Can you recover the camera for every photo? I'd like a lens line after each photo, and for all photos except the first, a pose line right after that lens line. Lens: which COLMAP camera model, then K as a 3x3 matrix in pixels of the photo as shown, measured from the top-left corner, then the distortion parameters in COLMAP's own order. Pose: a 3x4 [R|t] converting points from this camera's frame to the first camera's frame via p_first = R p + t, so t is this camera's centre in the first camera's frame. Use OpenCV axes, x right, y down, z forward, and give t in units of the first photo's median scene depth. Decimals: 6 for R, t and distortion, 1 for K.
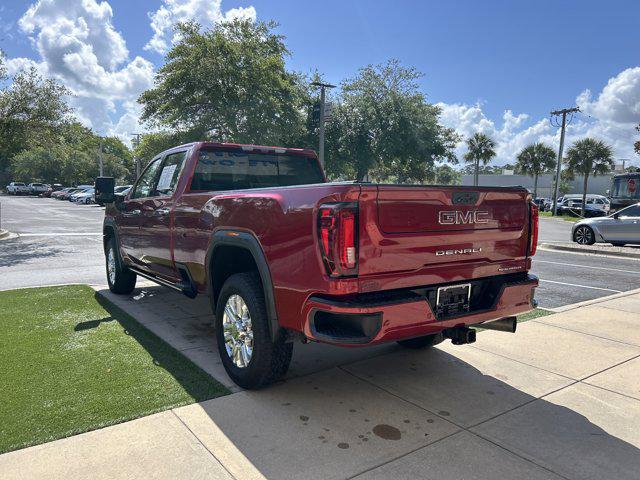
lens RADIAL K [[481.3, 0, 322.3], [0, 481.3, 242.8], [0, 0, 1]] dist [0.053426, -0.056860]
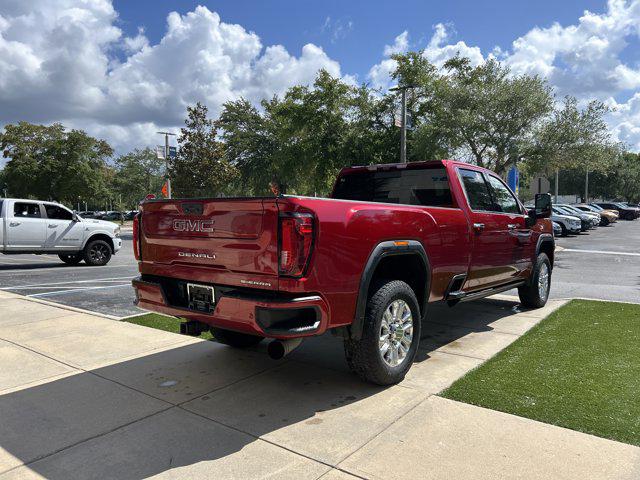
lens RADIAL K [[481.3, 0, 322.3], [0, 481.3, 242.8], [0, 0, 1]] dist [0.053426, -0.056860]
pose [[0.289319, 0.049390, -0.955958, 1.414367], [-0.087136, 0.995881, 0.025081, -0.063989], [0.953259, 0.076042, 0.292430, 0.910495]]
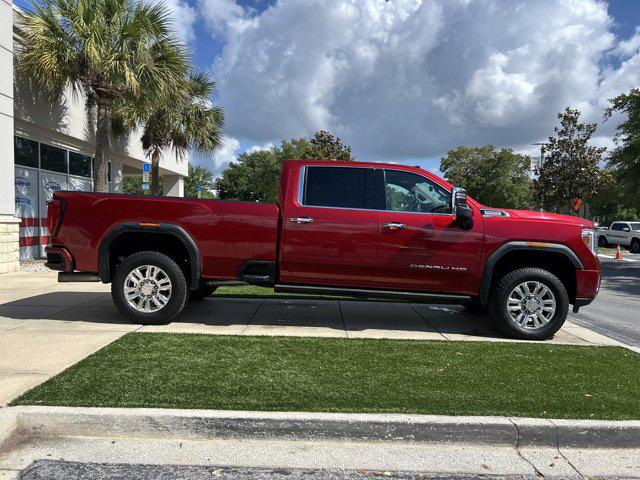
lens RADIAL K [[478.3, 0, 322.0], [0, 478.3, 250.3], [0, 0, 1]] dist [0.019053, -0.011518]
pose [[-0.578147, 0.023615, -0.815591, 1.336624], [-0.110596, 0.988088, 0.107007, -0.208837], [0.808403, 0.152067, -0.568648, 2.924657]]
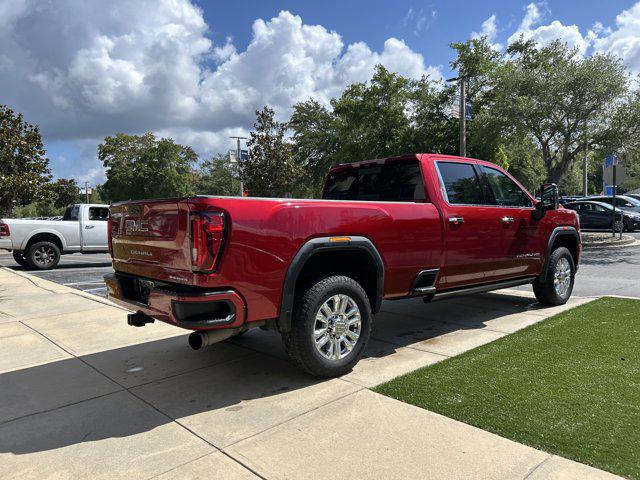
lens RADIAL K [[481.3, 0, 322.3], [0, 481.3, 242.8], [0, 0, 1]] dist [0.053426, -0.056860]
pose [[0.120999, 0.051978, -0.991291, 1.530417], [-0.066492, 0.996810, 0.044151, -0.091916], [0.990423, 0.060570, 0.124069, 1.259207]]
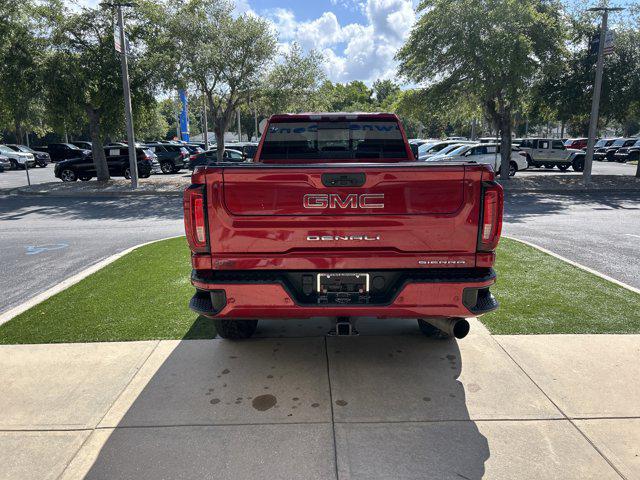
lens RADIAL K [[481.3, 0, 322.3], [0, 481.3, 242.8], [0, 0, 1]] dist [0.053426, -0.056860]
pose [[0.822949, 0.095757, -0.559988, 0.735152], [-0.038988, 0.992888, 0.112487, -0.071176], [0.566777, -0.070738, 0.820829, 0.216095]]
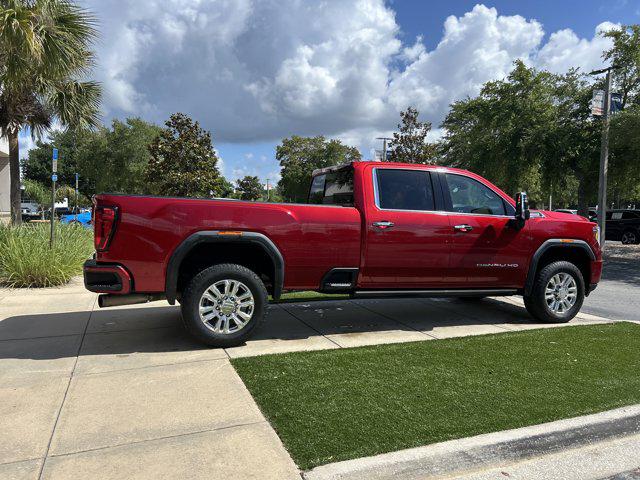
lens RADIAL K [[478.3, 0, 322.0], [0, 478.3, 250.3], [0, 0, 1]] dist [0.019053, -0.011518]
pose [[-0.238896, 0.065259, -0.968850, 1.664572], [-0.112581, 0.989150, 0.094387, -0.168404], [0.964497, 0.131622, -0.228957, 2.071712]]
